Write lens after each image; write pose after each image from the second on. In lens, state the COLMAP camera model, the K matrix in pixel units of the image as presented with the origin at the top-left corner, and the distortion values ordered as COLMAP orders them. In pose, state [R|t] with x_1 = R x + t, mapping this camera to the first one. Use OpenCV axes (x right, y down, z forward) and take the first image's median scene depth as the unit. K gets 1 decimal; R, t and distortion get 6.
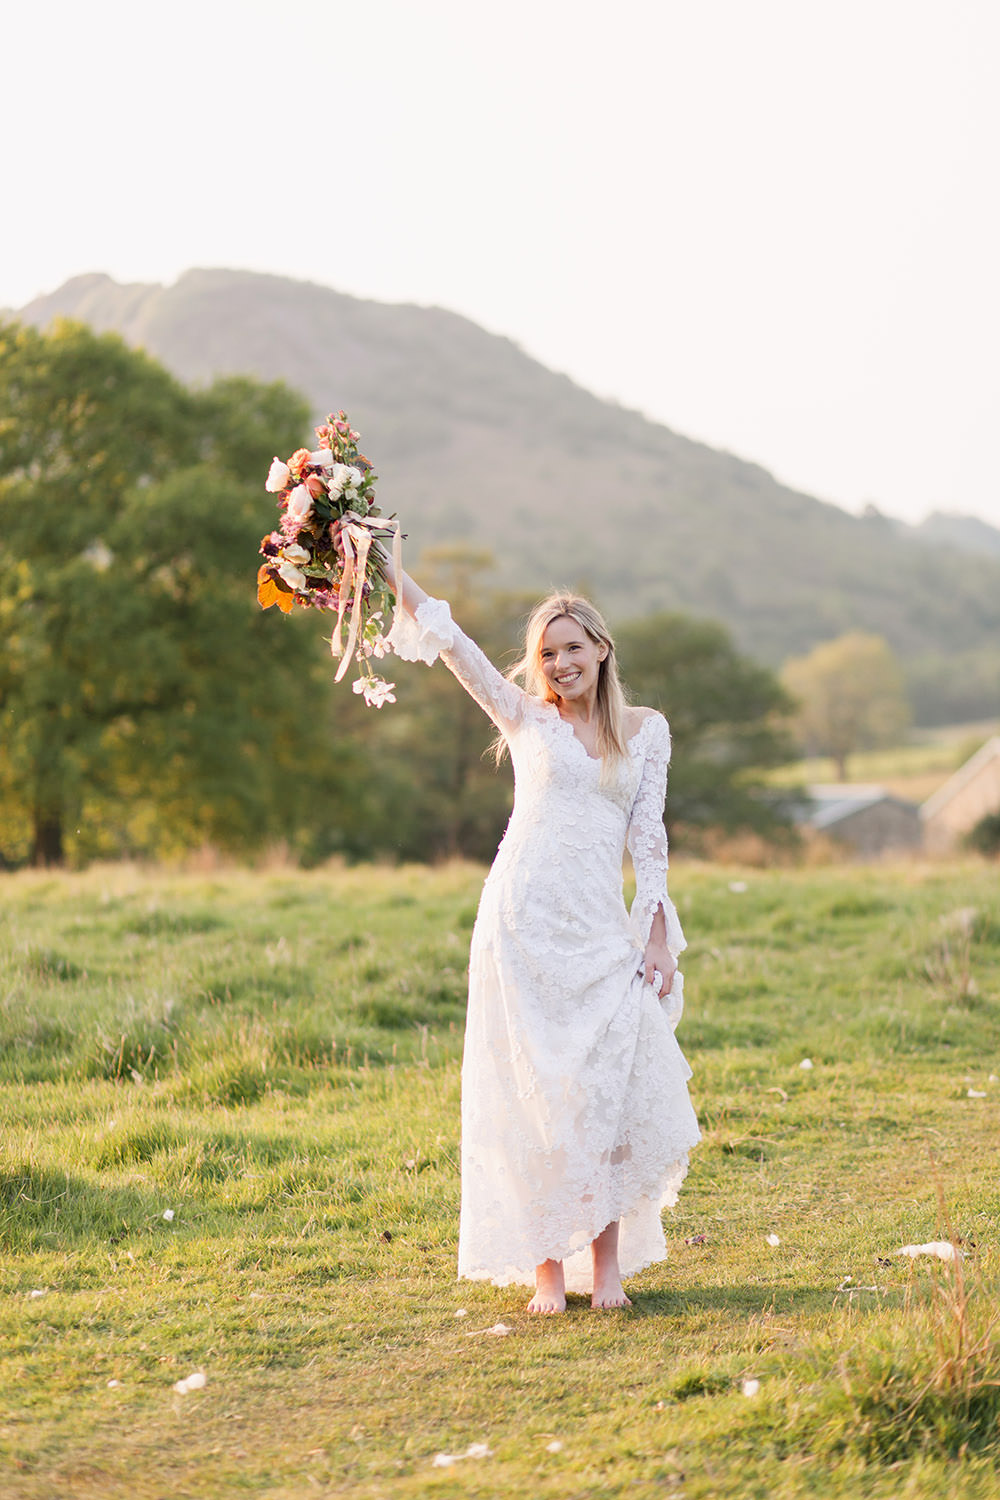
lens RADIAL K [[3568.3, 0, 500.0], [0, 3568.3, 750.0], [0, 0, 1]] dist [0.017002, -0.705094]
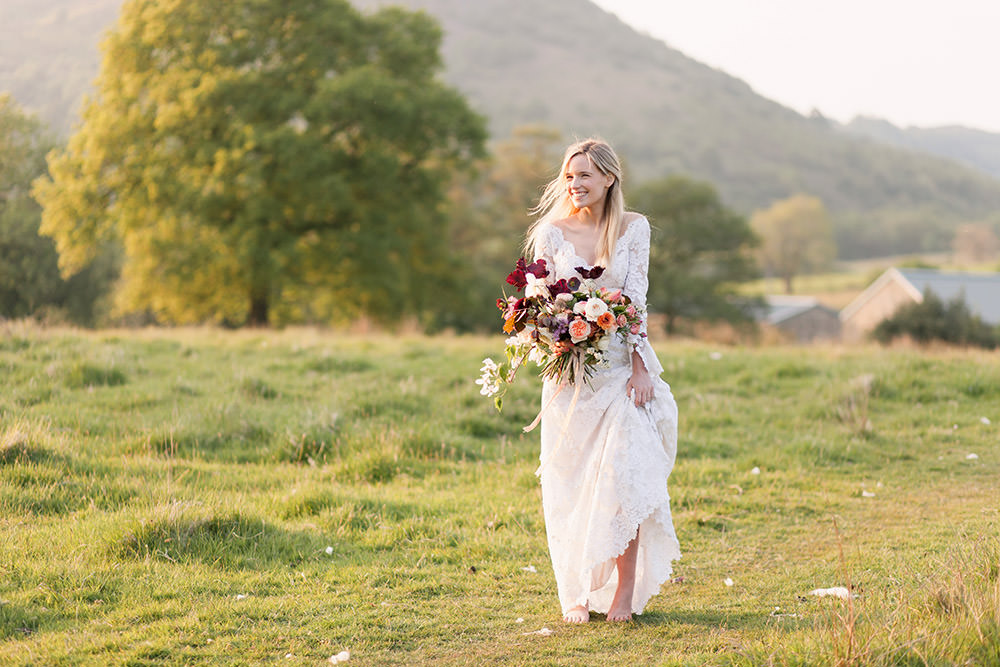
lens RADIAL K [[2378.9, 0, 500.0], [0, 2378.9, 333.5], [0, 0, 1]] dist [0.017002, -0.705094]
pose [[0.998959, 0.038493, -0.024473, 0.000430], [-0.037758, 0.998843, 0.029798, 0.004405], [0.025592, -0.028843, 0.999256, -0.002703]]
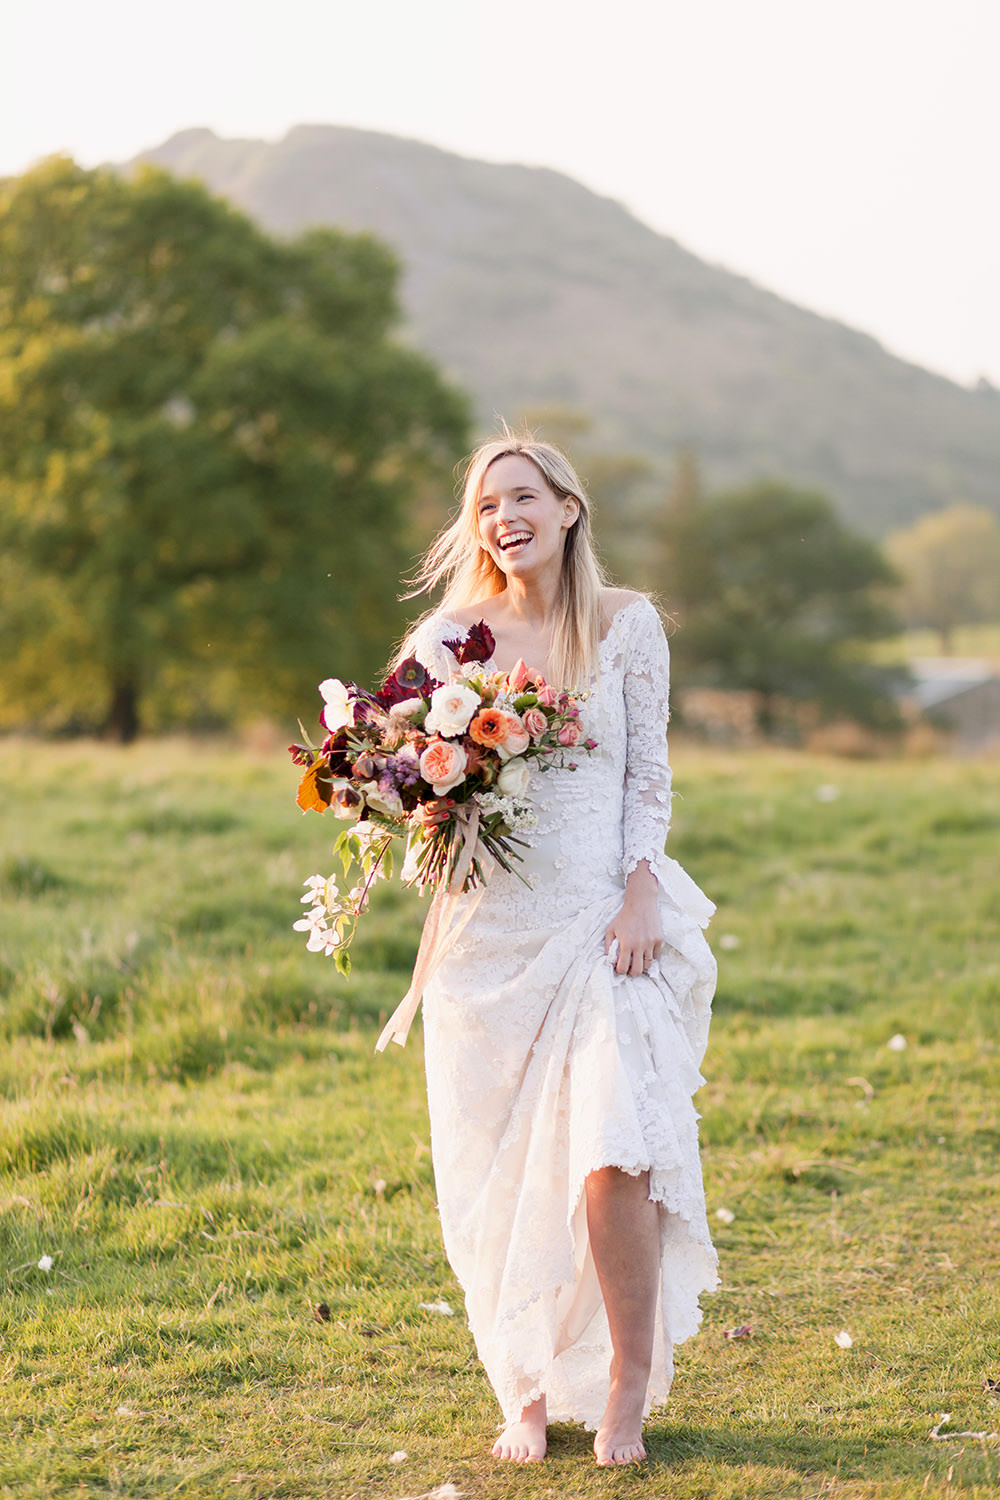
lens RADIAL K [[3568.3, 0, 500.0], [0, 3568.3, 750.0], [0, 0, 1]] dist [0.017002, -0.705094]
pose [[0.999417, 0.019427, -0.028067, 0.017407], [-0.018354, 0.999109, 0.038002, -0.006801], [0.028780, -0.037464, 0.998883, 0.194577]]
